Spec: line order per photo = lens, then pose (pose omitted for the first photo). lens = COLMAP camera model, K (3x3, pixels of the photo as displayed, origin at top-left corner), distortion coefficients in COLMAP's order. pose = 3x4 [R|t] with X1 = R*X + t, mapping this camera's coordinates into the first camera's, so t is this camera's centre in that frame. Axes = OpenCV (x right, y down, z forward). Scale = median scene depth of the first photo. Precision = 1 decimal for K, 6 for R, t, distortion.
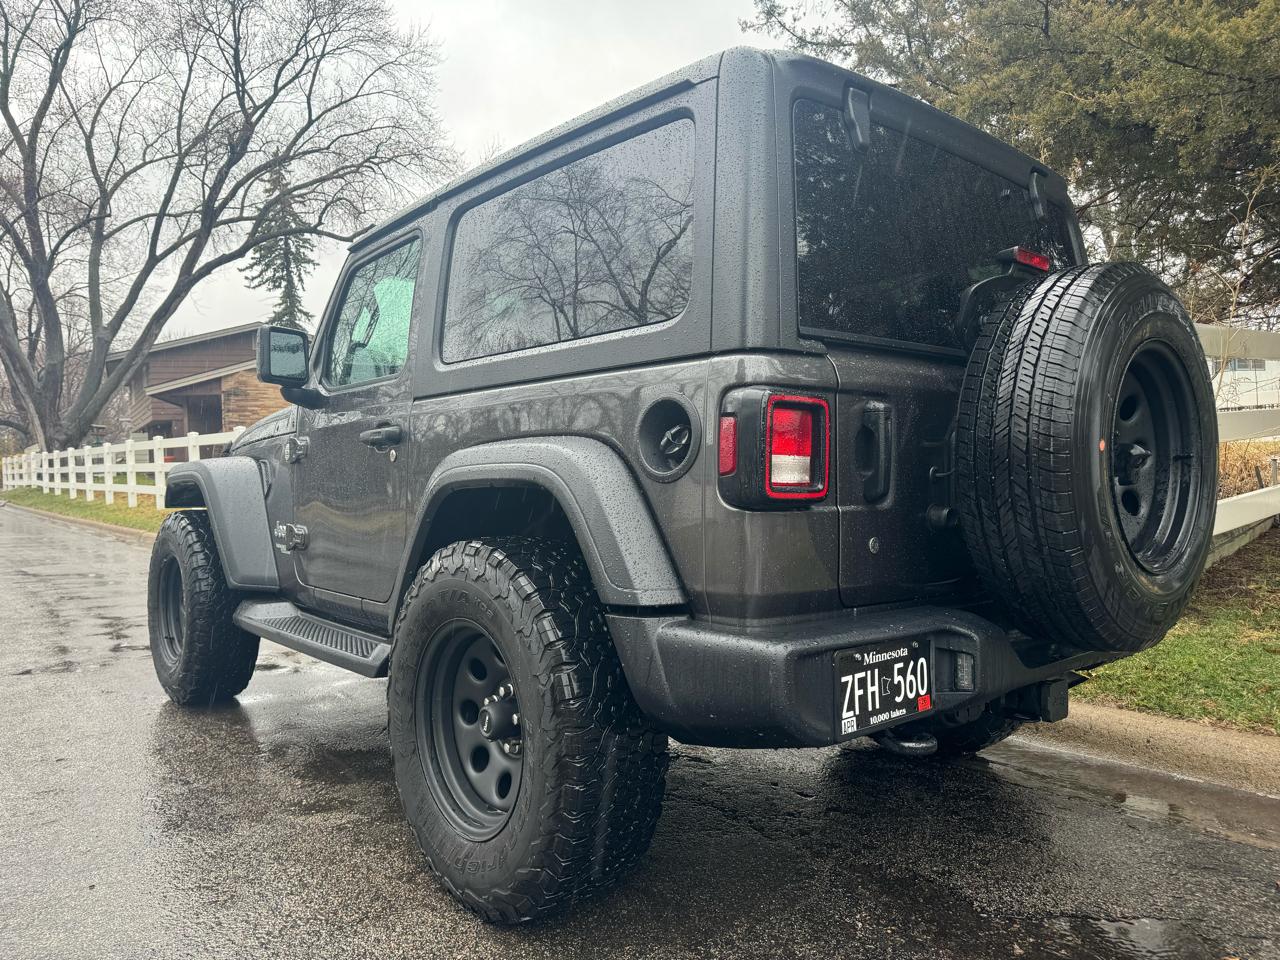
lens RADIAL K [[903.0, 0, 636.8], [0, 903.0, 476.6], [0, 0, 1]] dist [0.019459, -0.022963]
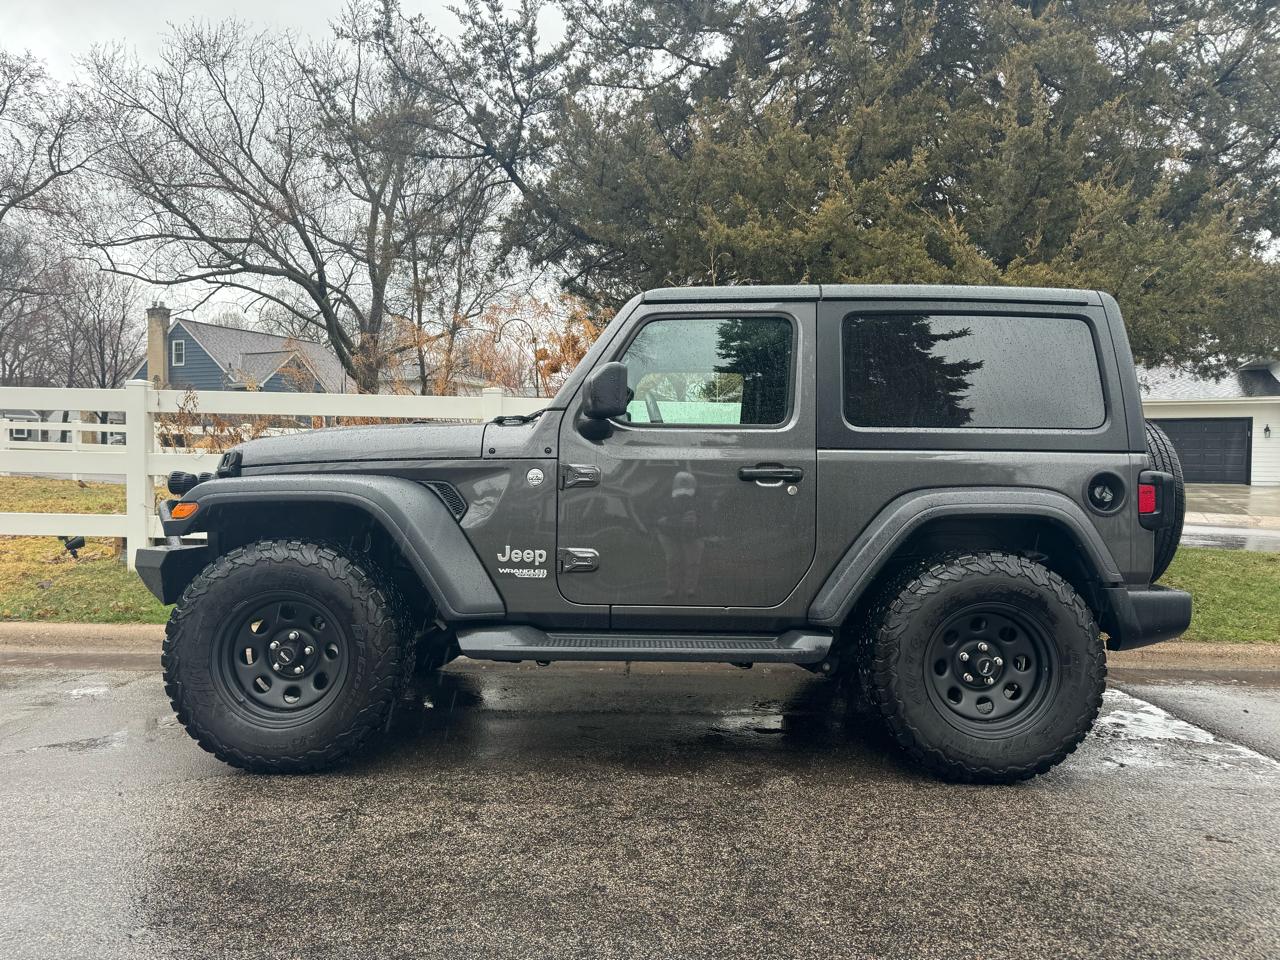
lens RADIAL K [[903.0, 0, 650.4], [0, 903.0, 470.5], [0, 0, 1]] dist [0.019459, -0.022963]
pose [[0.641207, 0.030880, 0.766746, -0.900495], [-0.020988, 0.999522, -0.022703, -0.011000], [-0.767081, -0.001535, 0.641548, 0.220813]]
